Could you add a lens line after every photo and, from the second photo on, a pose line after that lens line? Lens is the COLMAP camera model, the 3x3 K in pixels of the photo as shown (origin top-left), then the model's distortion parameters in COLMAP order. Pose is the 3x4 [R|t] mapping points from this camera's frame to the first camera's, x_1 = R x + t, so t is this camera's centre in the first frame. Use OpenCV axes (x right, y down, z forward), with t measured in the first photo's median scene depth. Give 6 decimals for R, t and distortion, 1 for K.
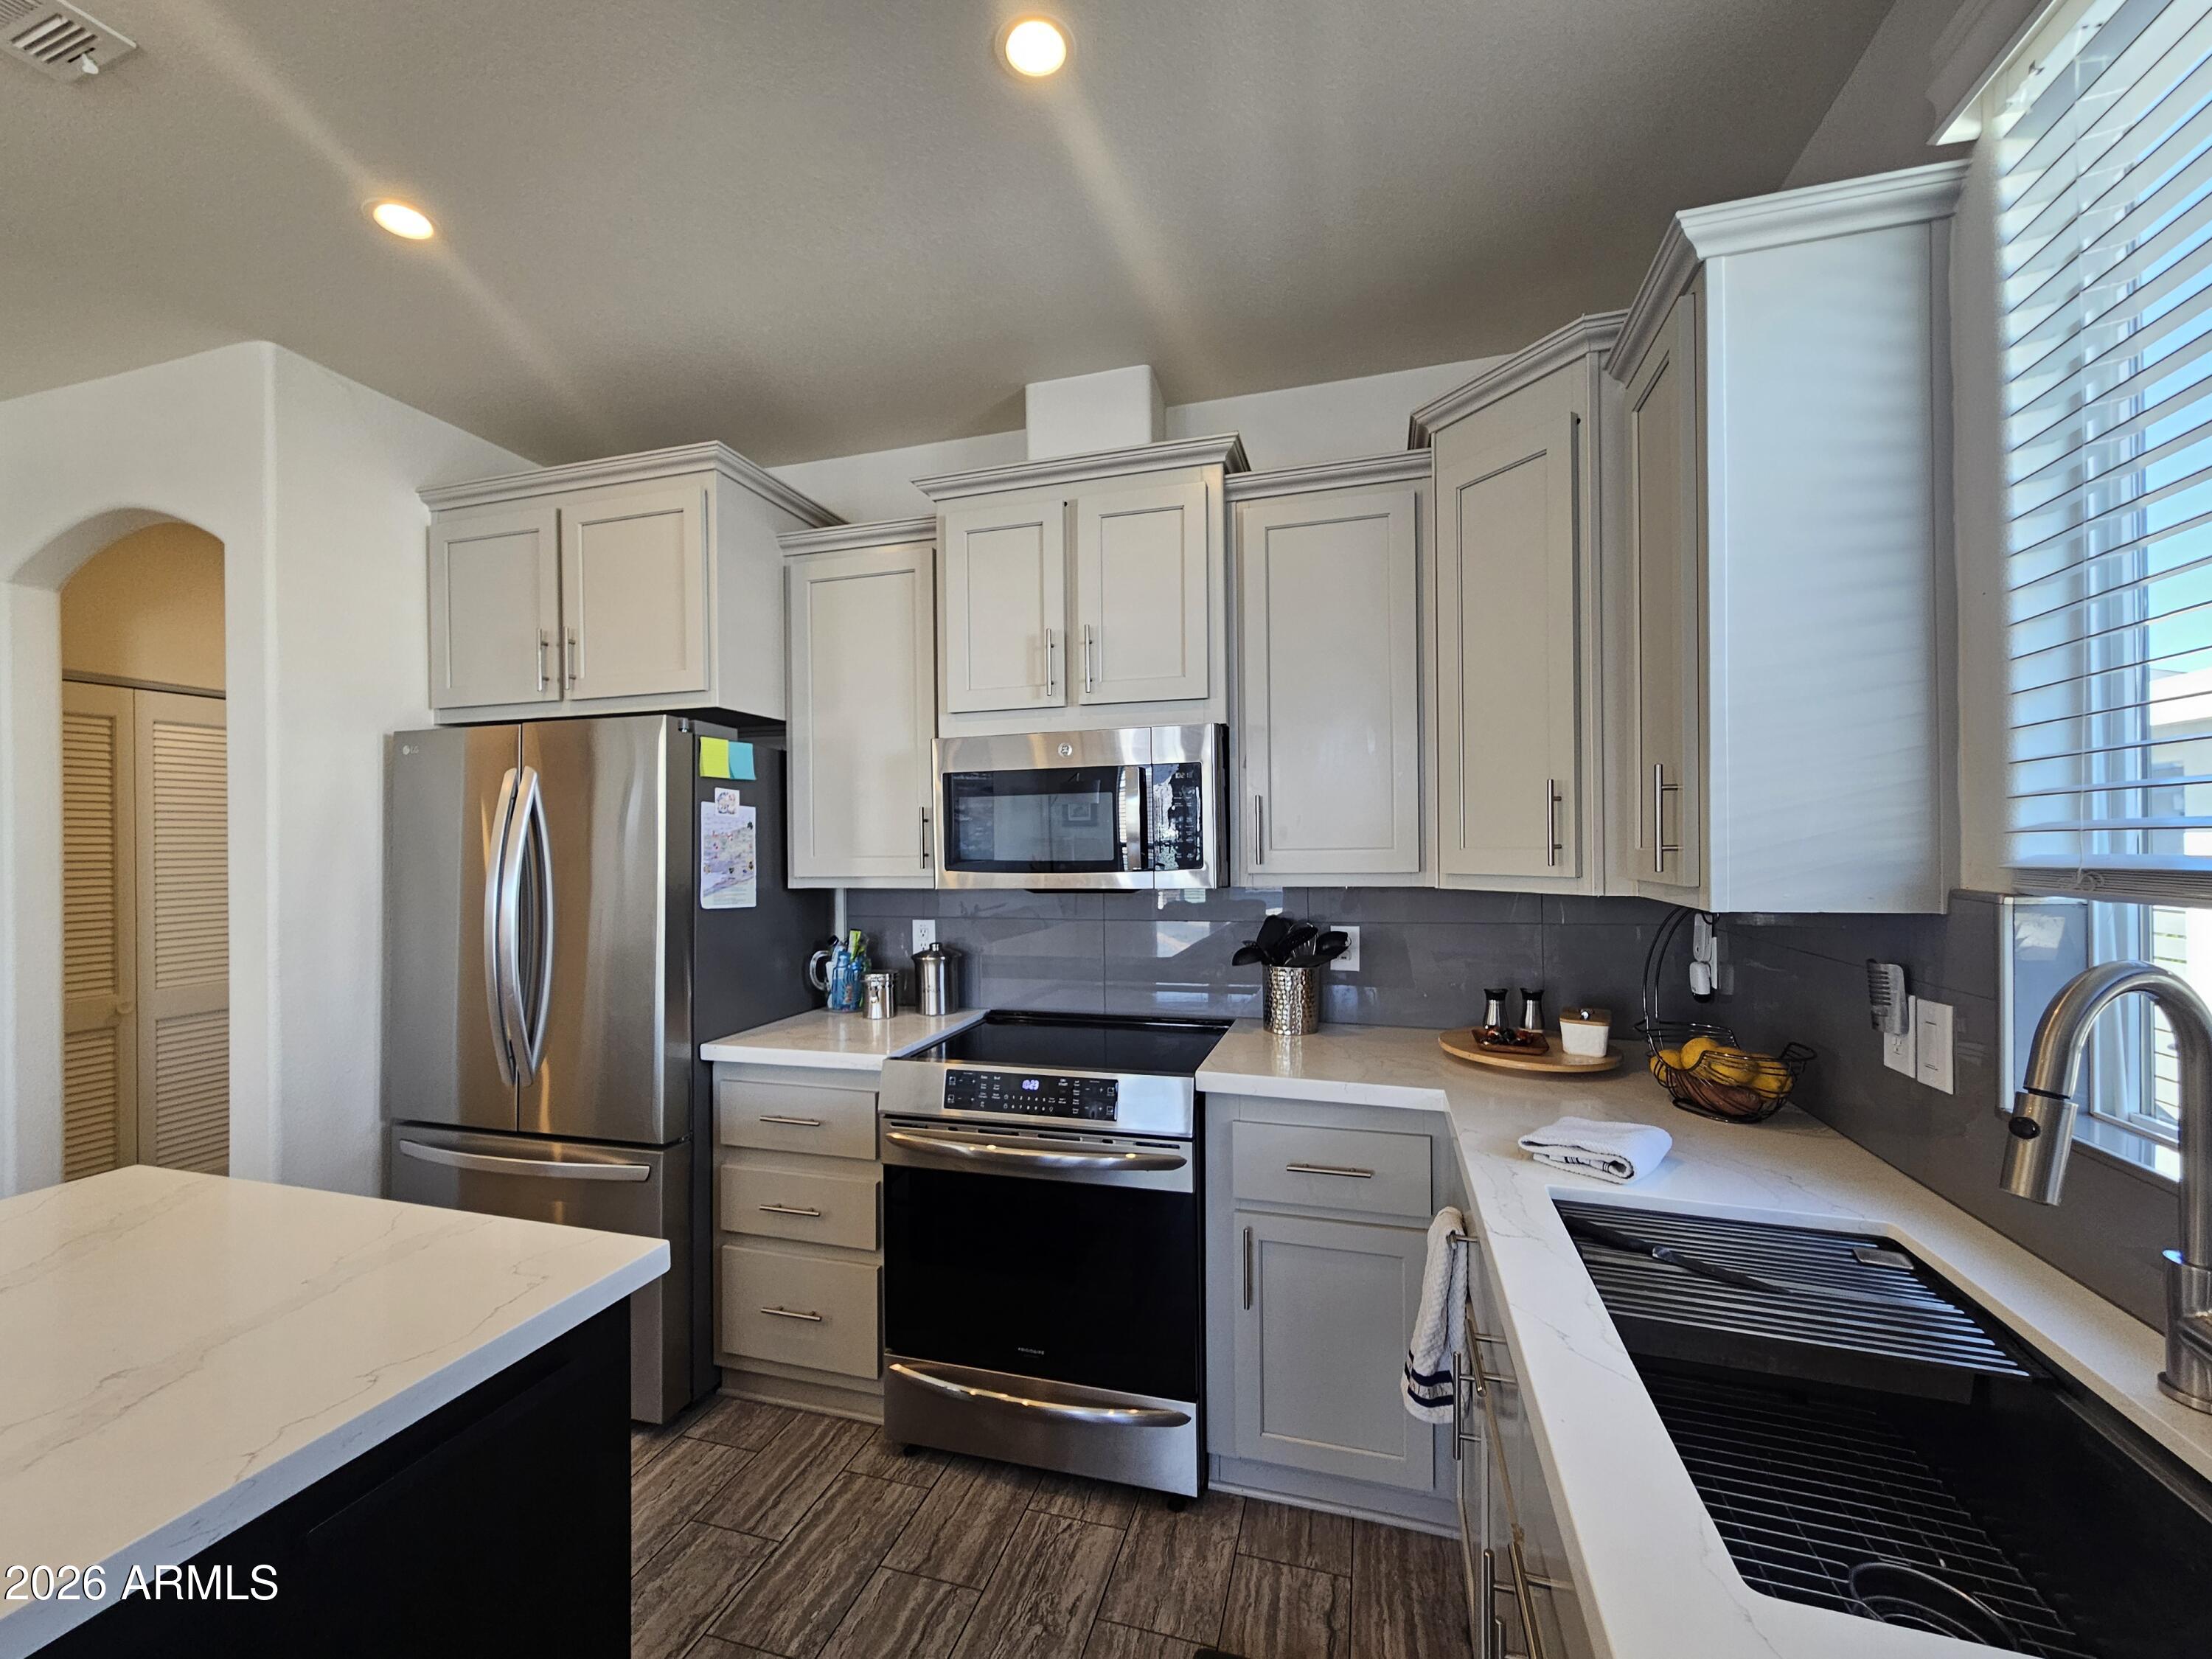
lens RADIAL K [[907.9, 0, 1099.2], [0, 907.9, 850.2], [0, 0, 1]] dist [-0.001263, 0.000076]
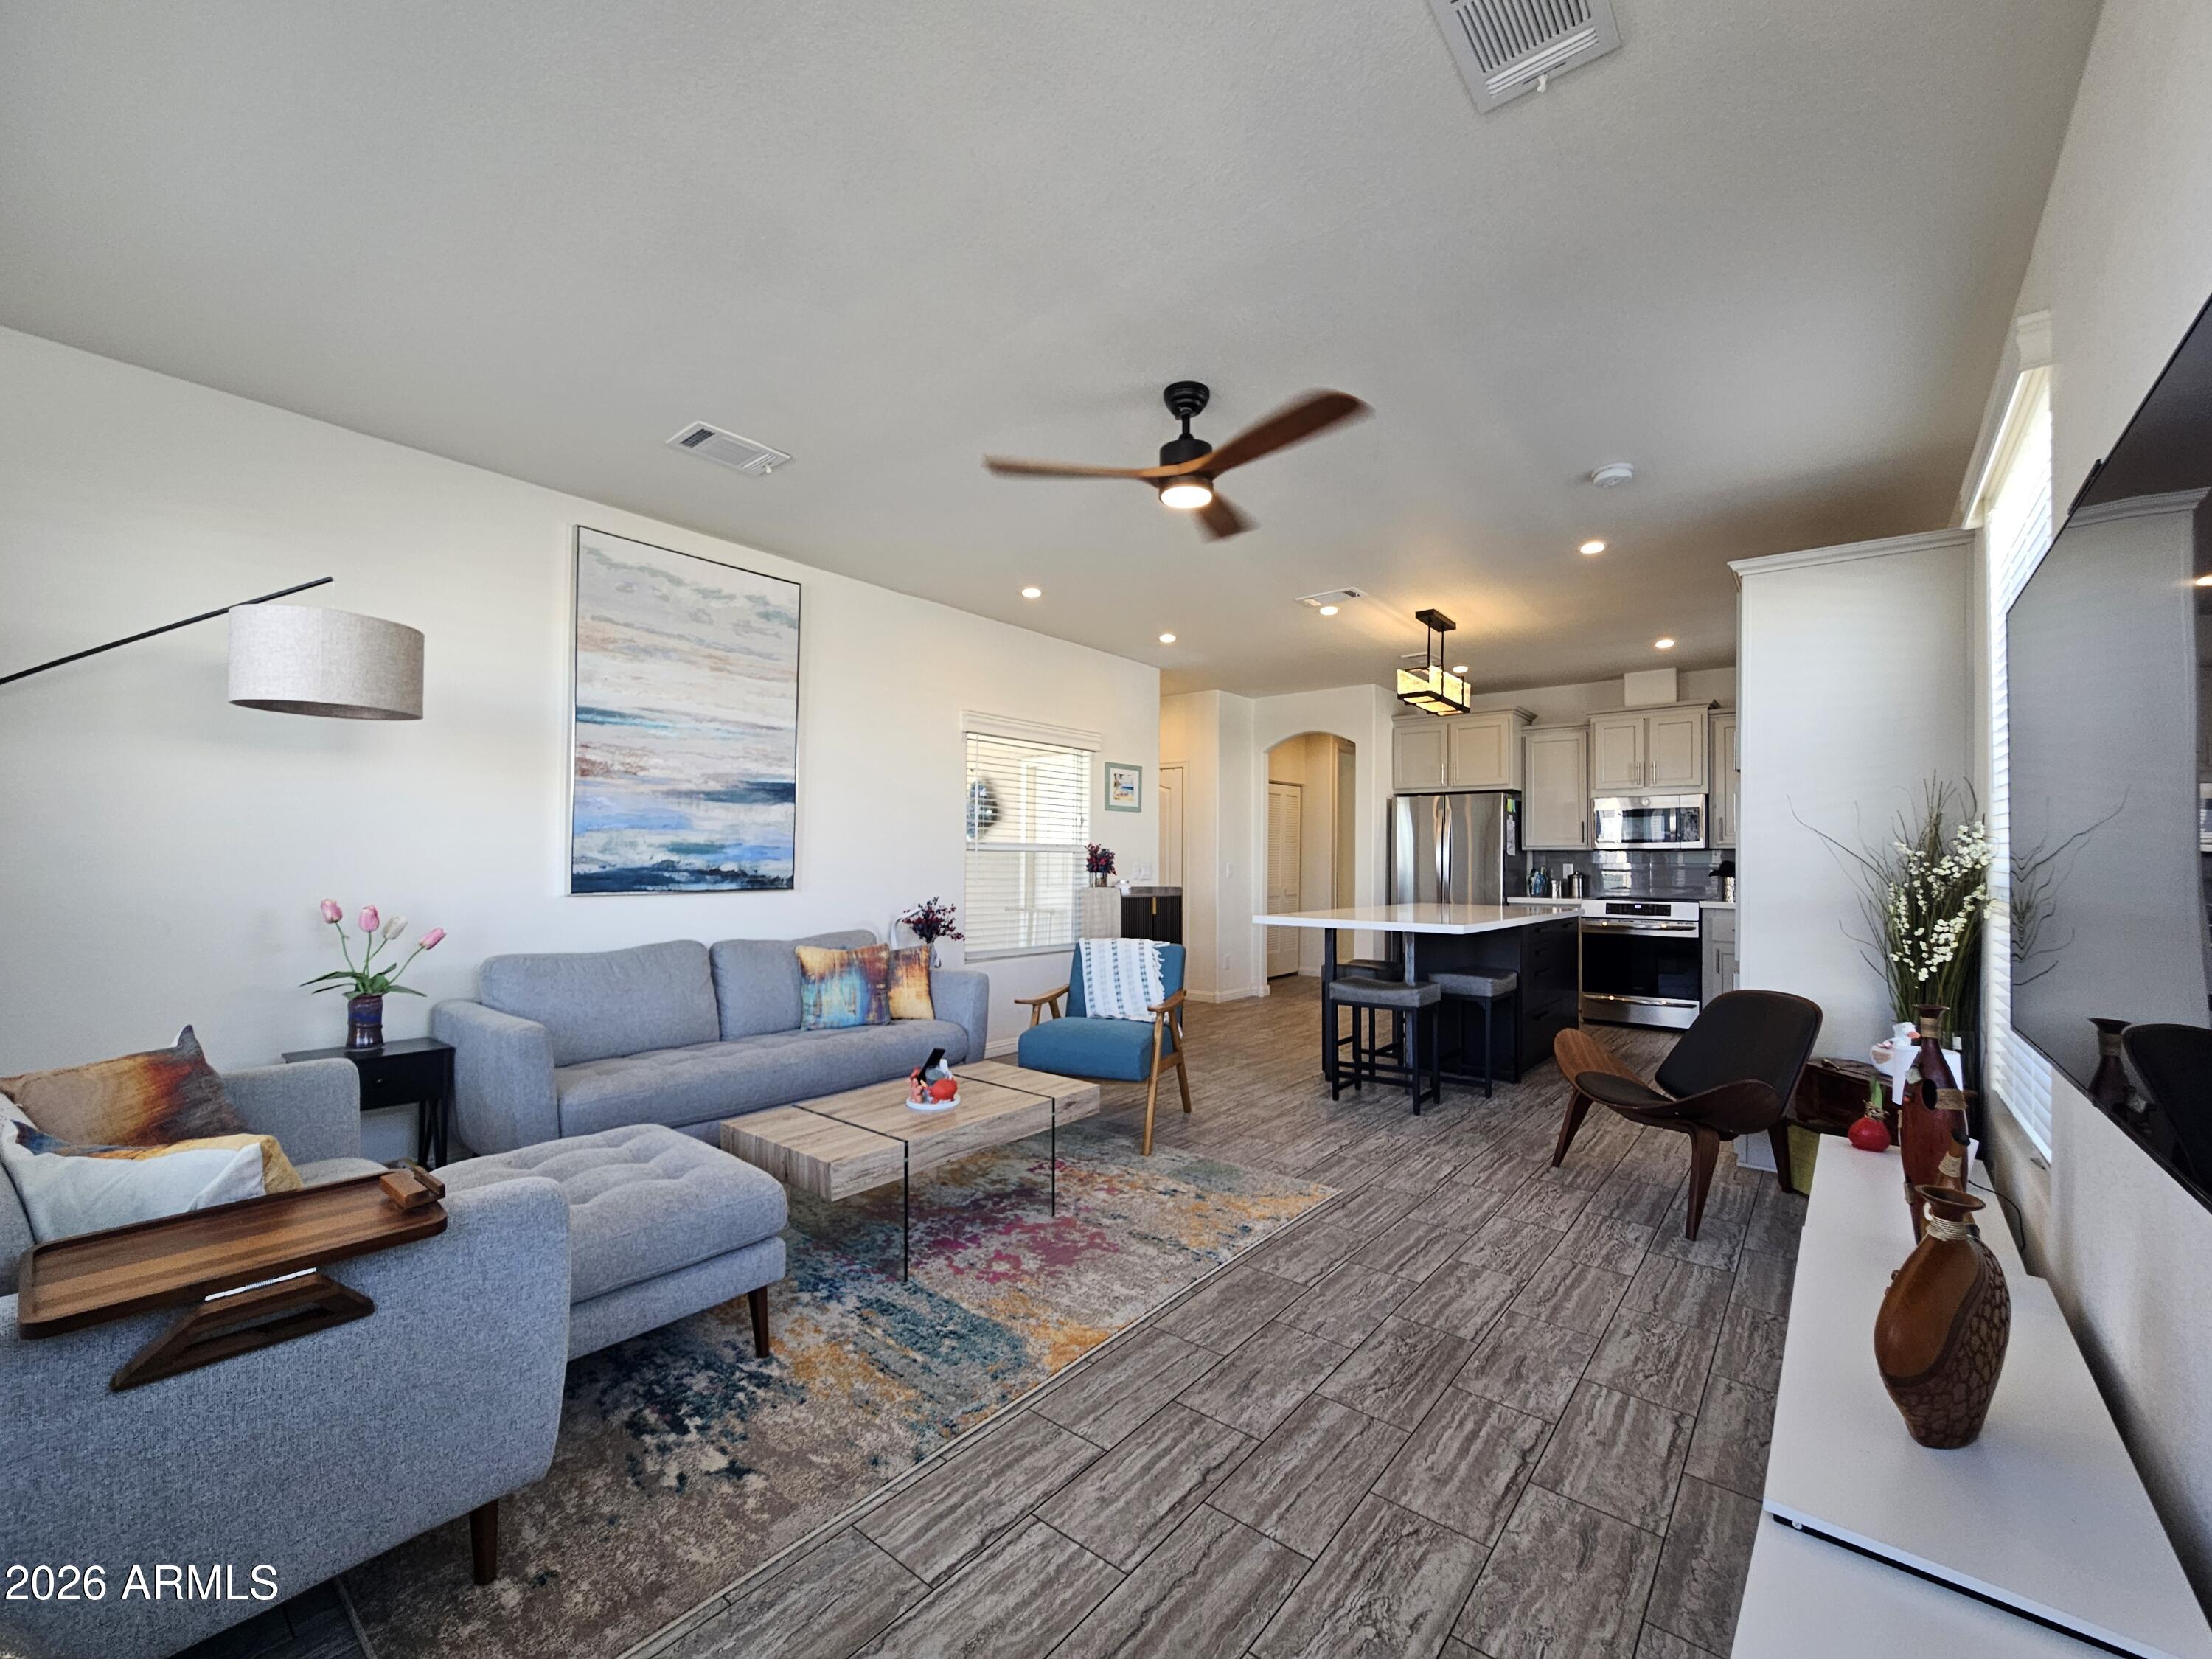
lens RADIAL K [[908.1, 0, 1102.5], [0, 908.1, 843.3], [0, 0, 1]] dist [-0.001941, 0.001056]
pose [[0.921178, 0.005960, -0.389097, -0.504412], [-0.014217, 0.999731, -0.018344, 0.103069], [0.388883, 0.022430, 0.921014, -2.388839]]
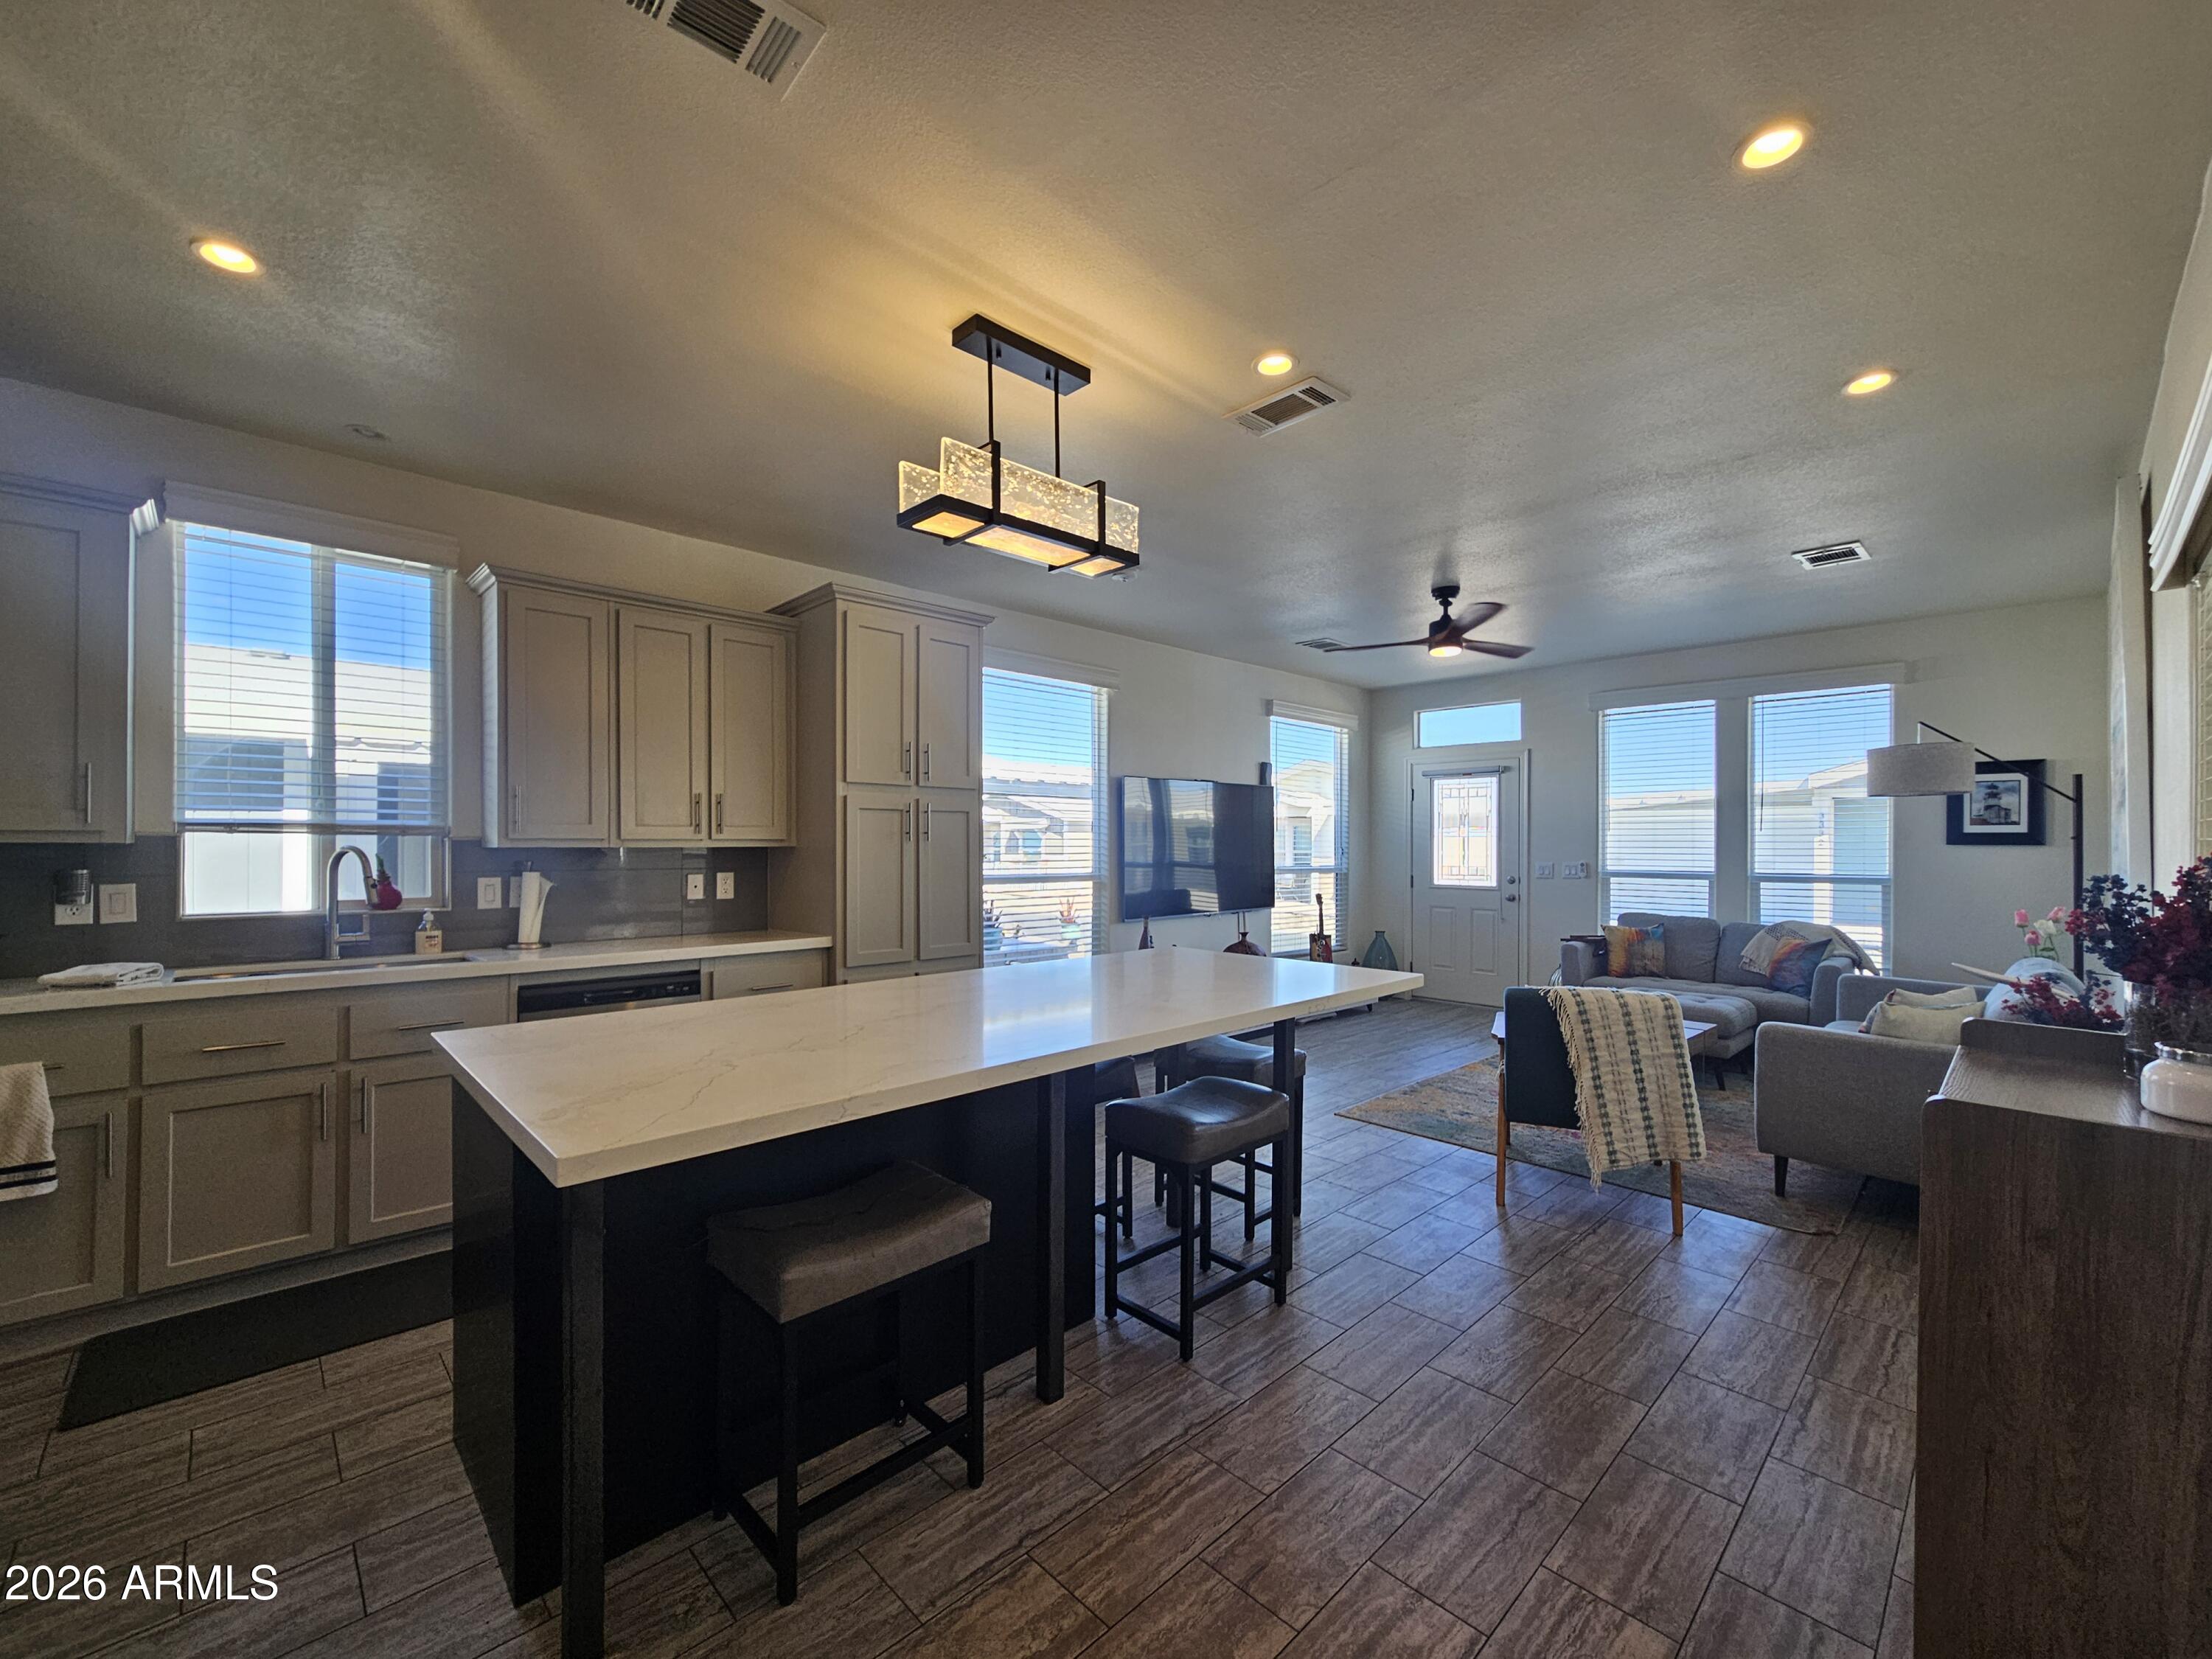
lens RADIAL K [[907.9, 0, 1099.2], [0, 907.9, 850.2], [0, 0, 1]] dist [-0.001263, 0.000076]
pose [[-0.867578, 0.001426, 0.497300, -1.226172], [0.003537, 0.999988, 0.003303, 0.046820], [-0.497289, 0.004625, -0.867572, 0.965760]]
